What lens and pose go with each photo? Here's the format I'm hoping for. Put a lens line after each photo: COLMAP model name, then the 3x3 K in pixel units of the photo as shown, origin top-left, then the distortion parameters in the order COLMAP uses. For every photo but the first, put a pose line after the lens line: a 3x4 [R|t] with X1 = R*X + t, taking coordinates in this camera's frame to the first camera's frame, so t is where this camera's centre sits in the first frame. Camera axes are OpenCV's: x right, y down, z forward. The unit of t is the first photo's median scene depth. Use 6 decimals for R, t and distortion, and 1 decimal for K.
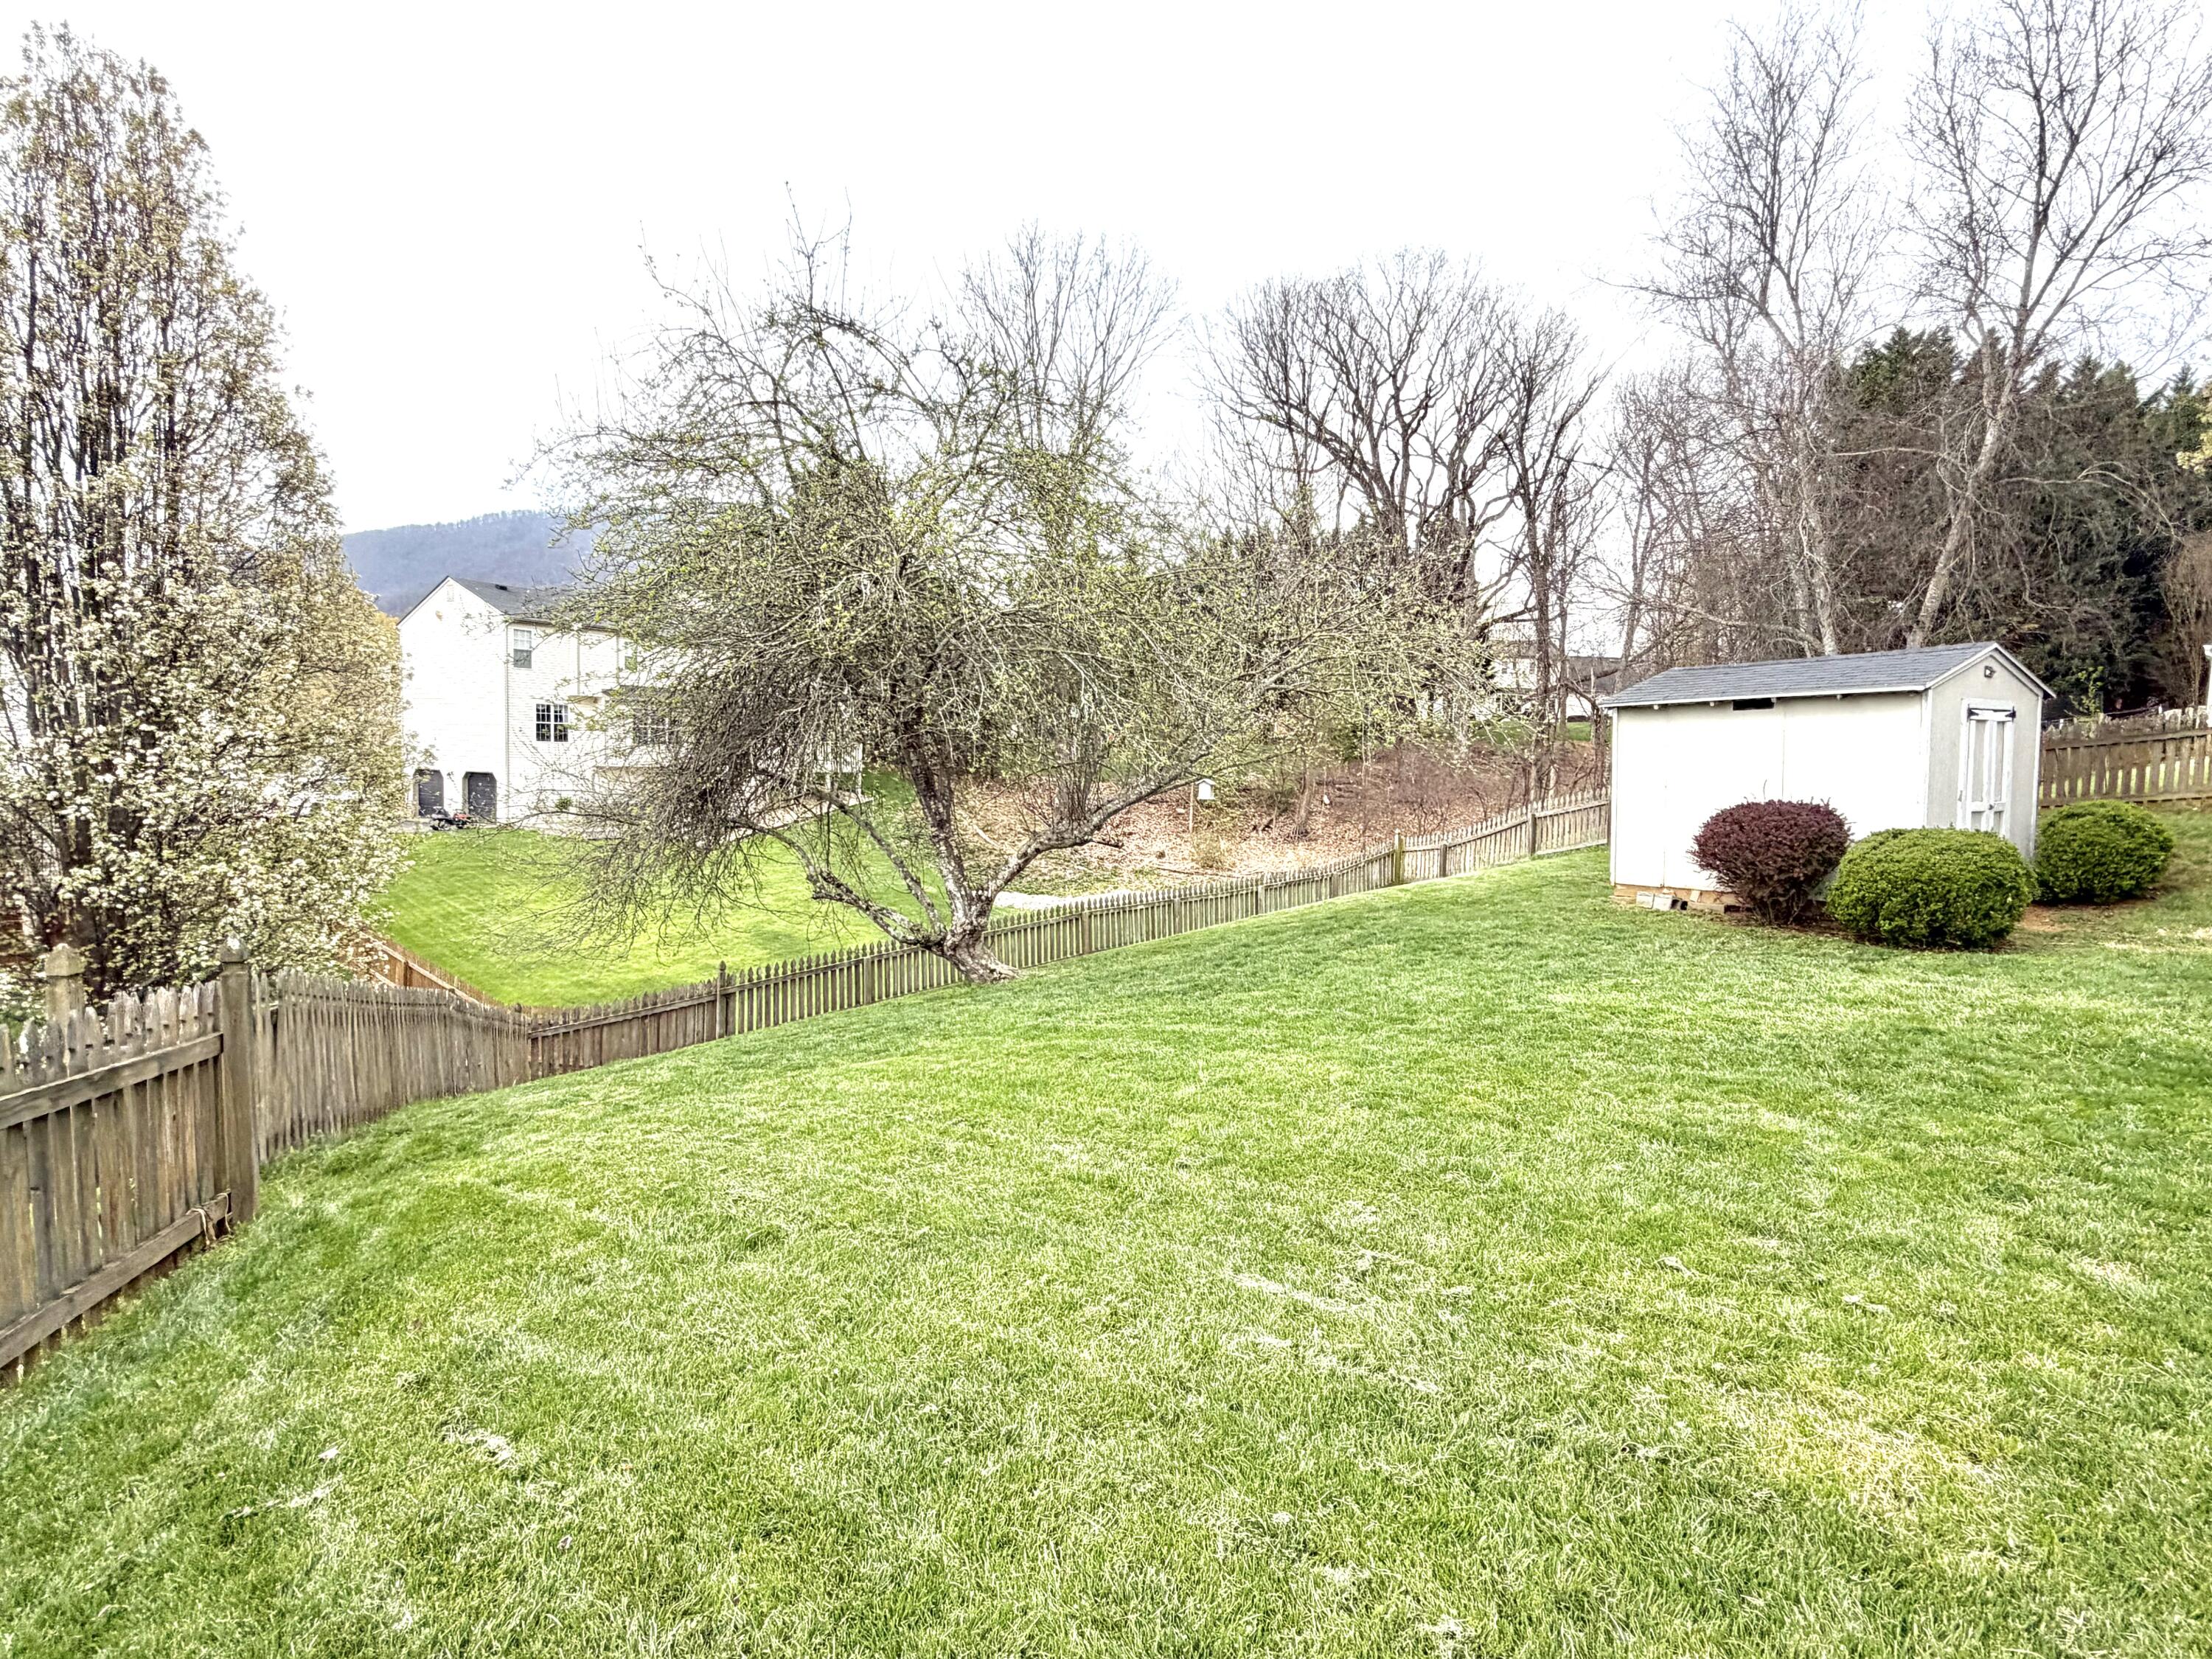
lens RADIAL K [[1140.4, 0, 1097.0], [0, 1140.4, 831.9], [0, 0, 1]] dist [0.003046, -0.001378]
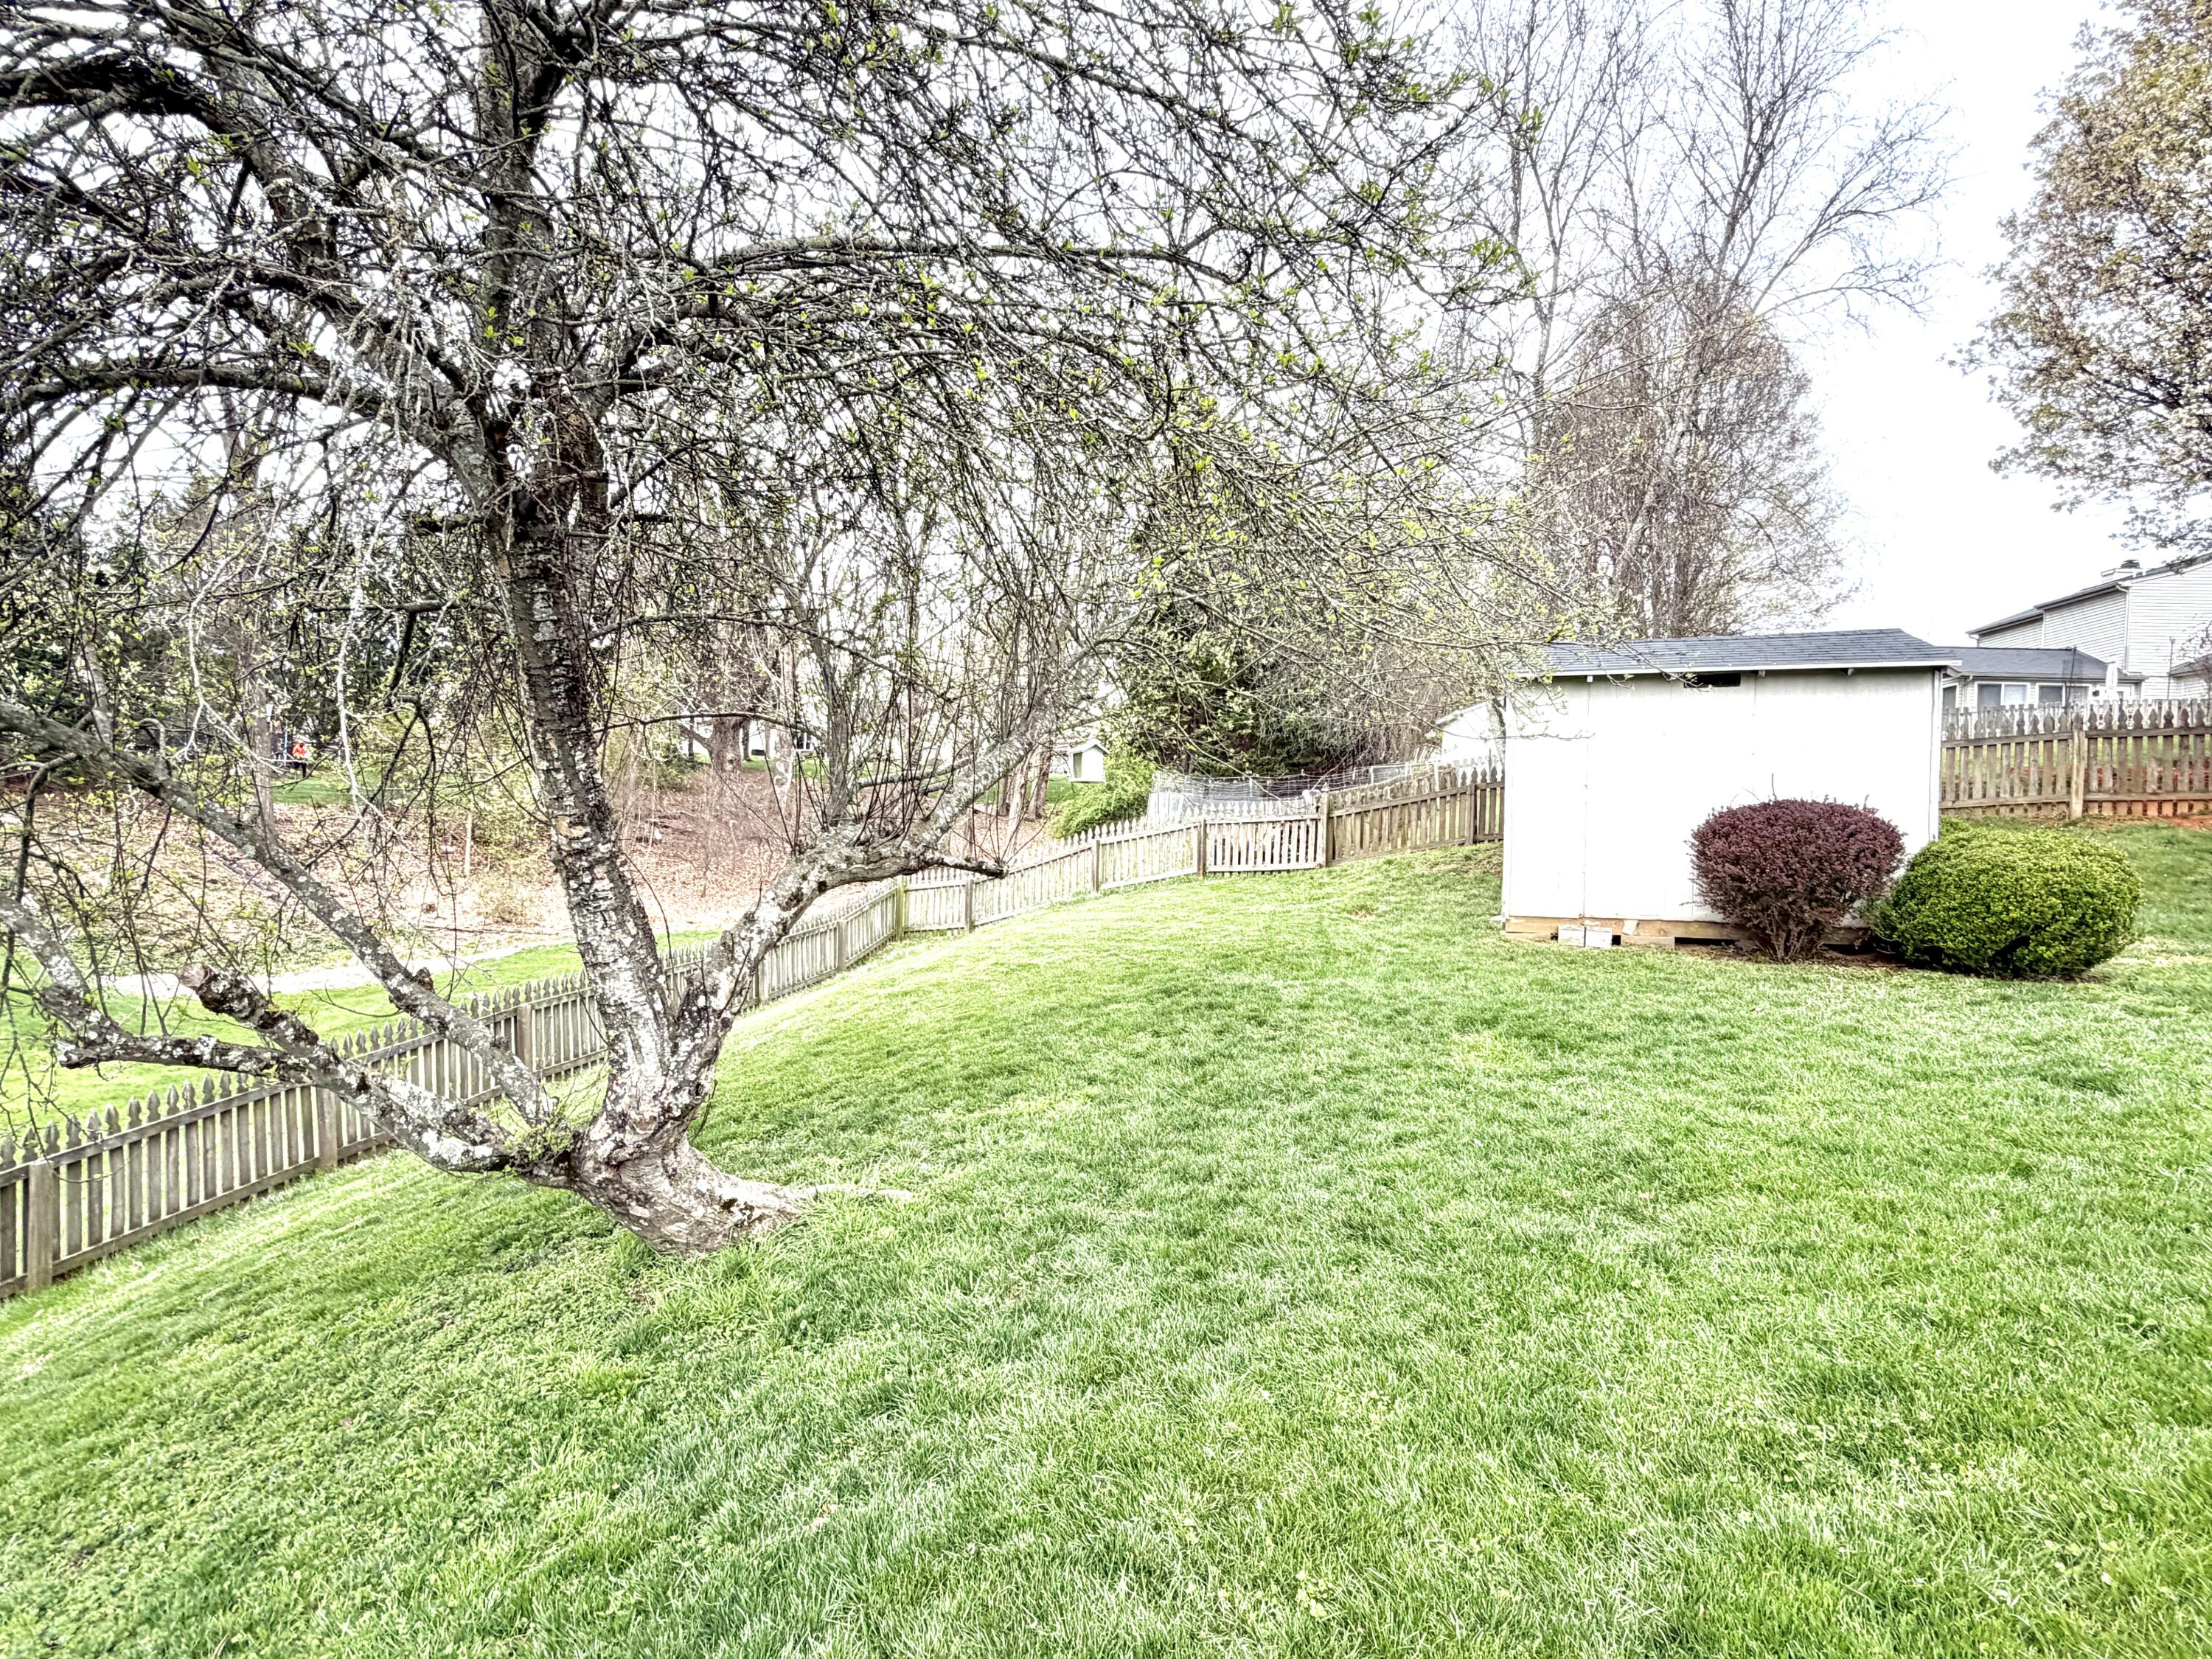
lens RADIAL K [[1140.4, 0, 1100.5], [0, 1140.4, 843.8], [0, 0, 1]] dist [0.003046, -0.001378]
pose [[0.784829, 0.002939, 0.619706, -0.225230], [0.014516, 0.999627, -0.023125, 0.011894], [-0.619543, 0.027145, 0.784494, 0.612458]]
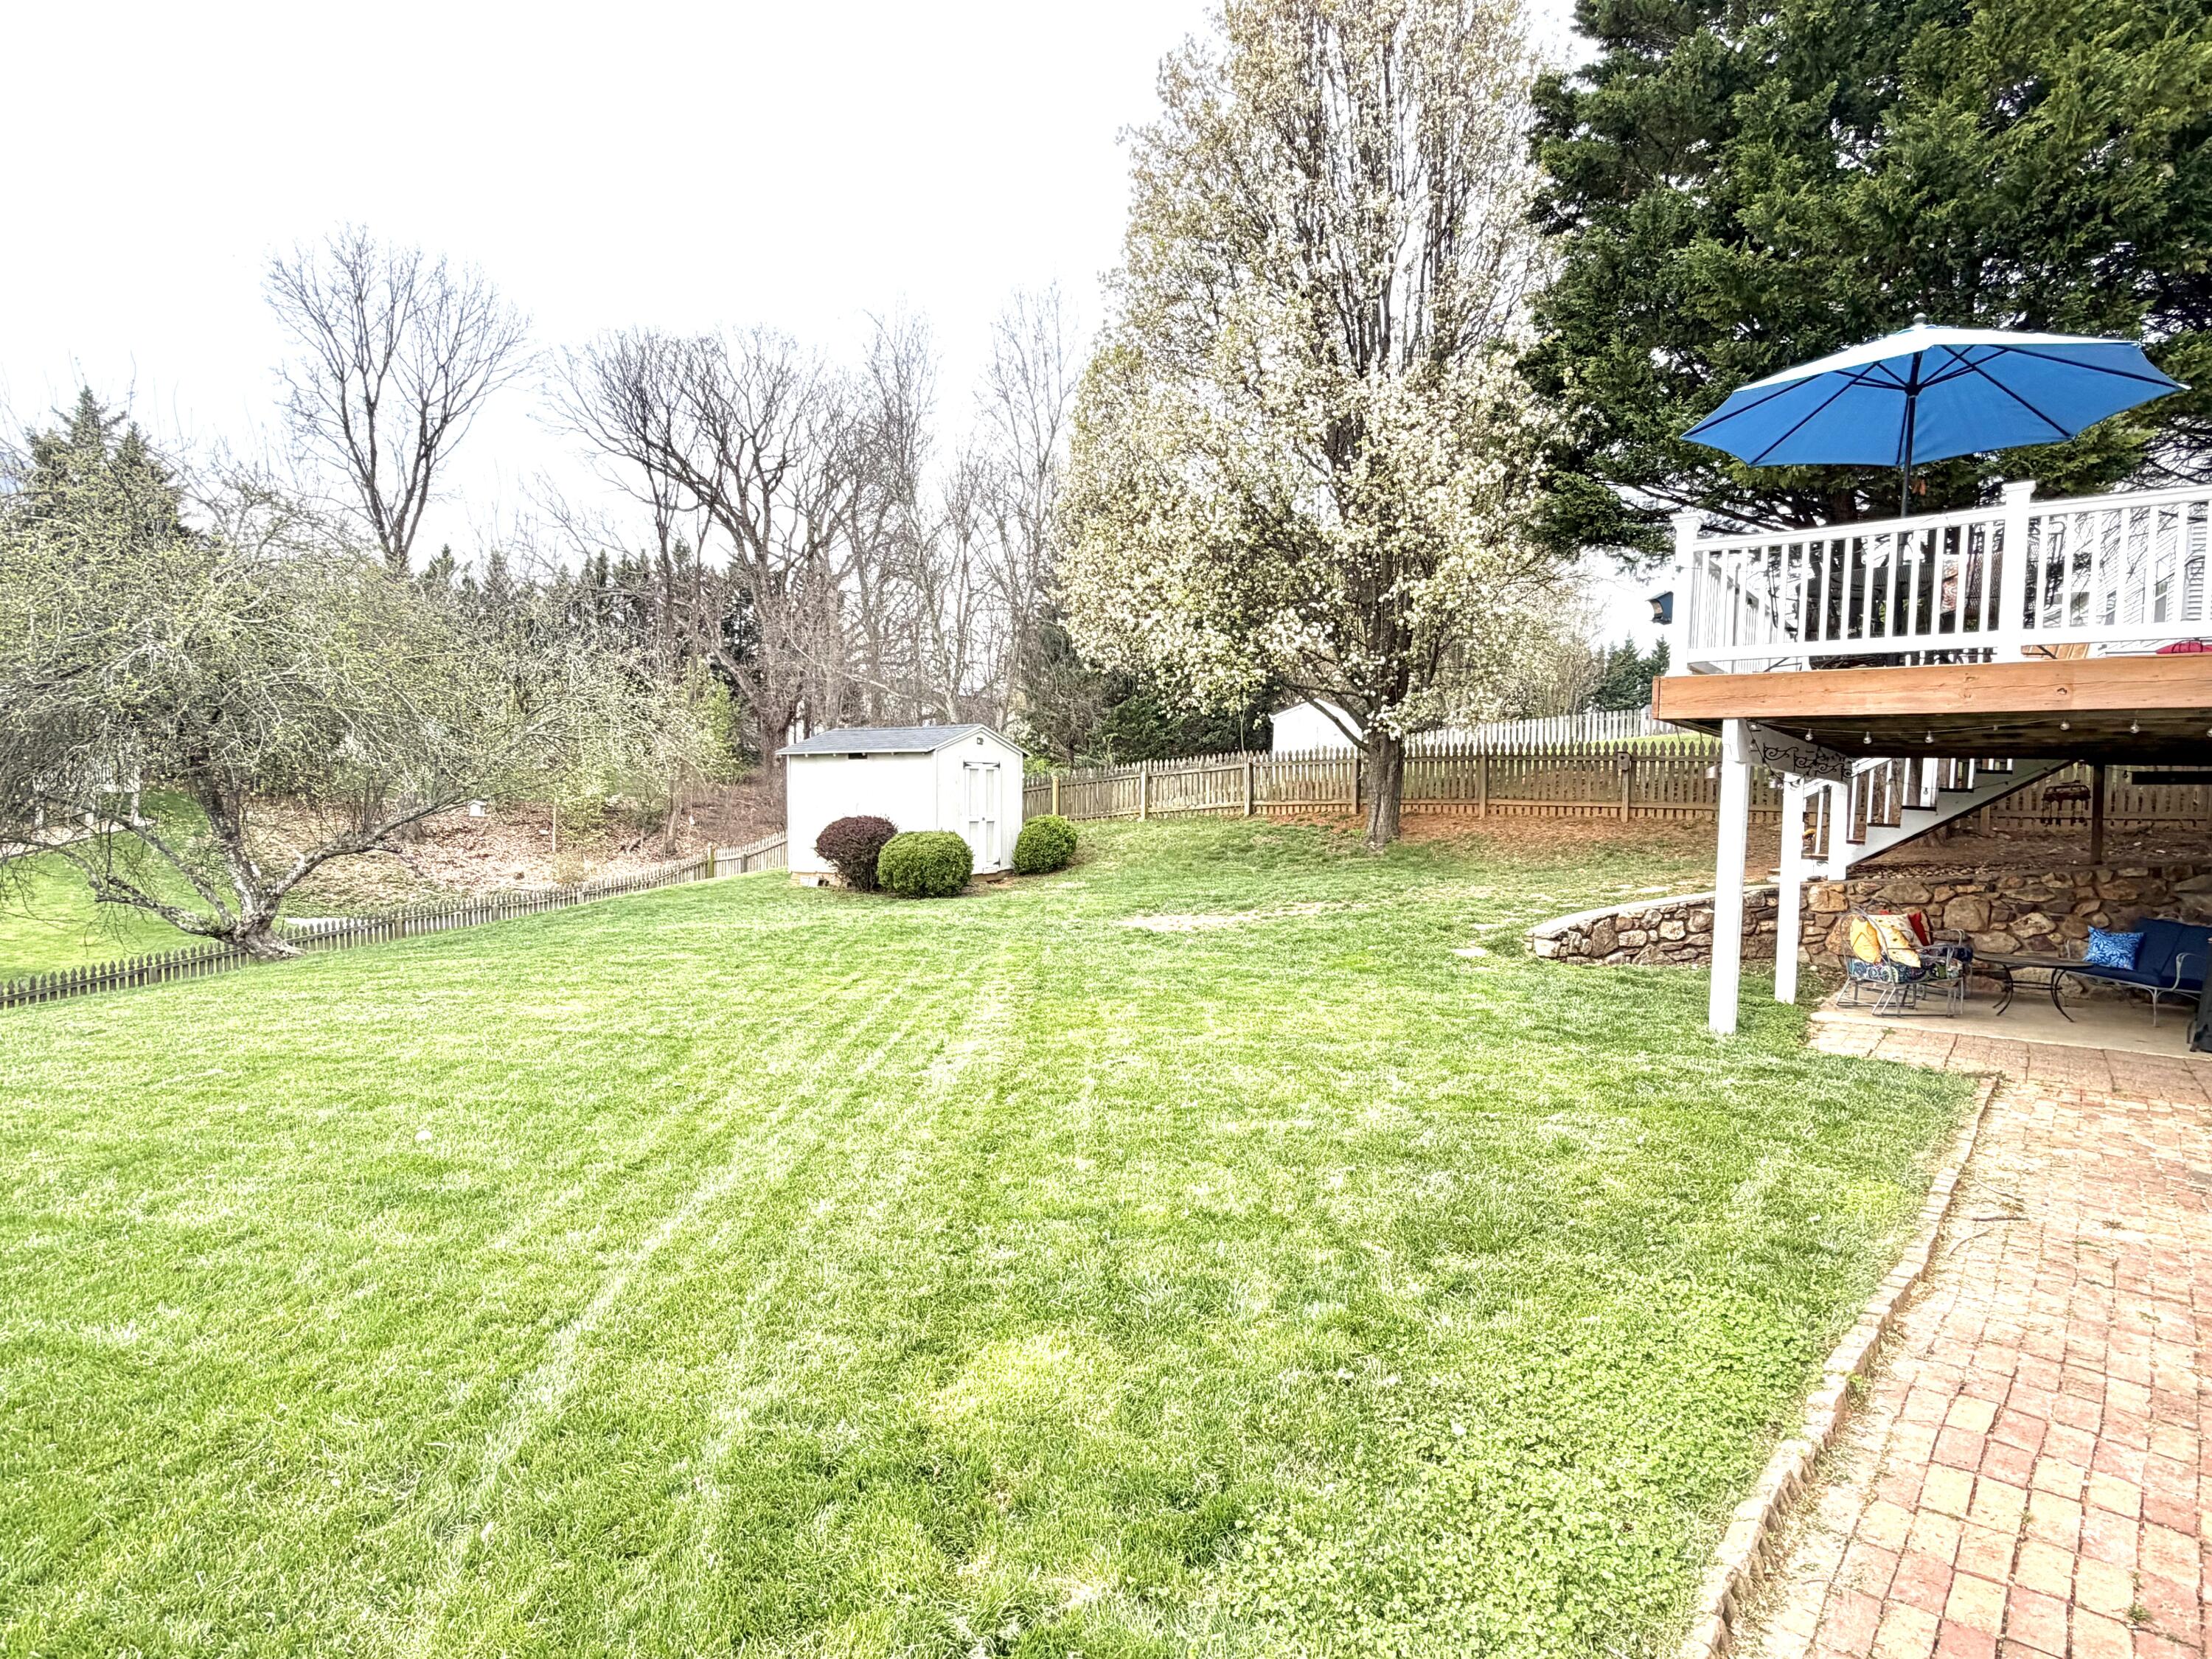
lens RADIAL K [[1140.4, 0, 1100.7], [0, 1140.4, 834.7], [0, 0, 1]] dist [0.003046, -0.001378]
pose [[0.878253, -0.010980, 0.478070, 0.100945], [0.019171, 0.999741, -0.012258, 0.024240], [-0.477811, 0.019931, 0.878236, -0.541819]]
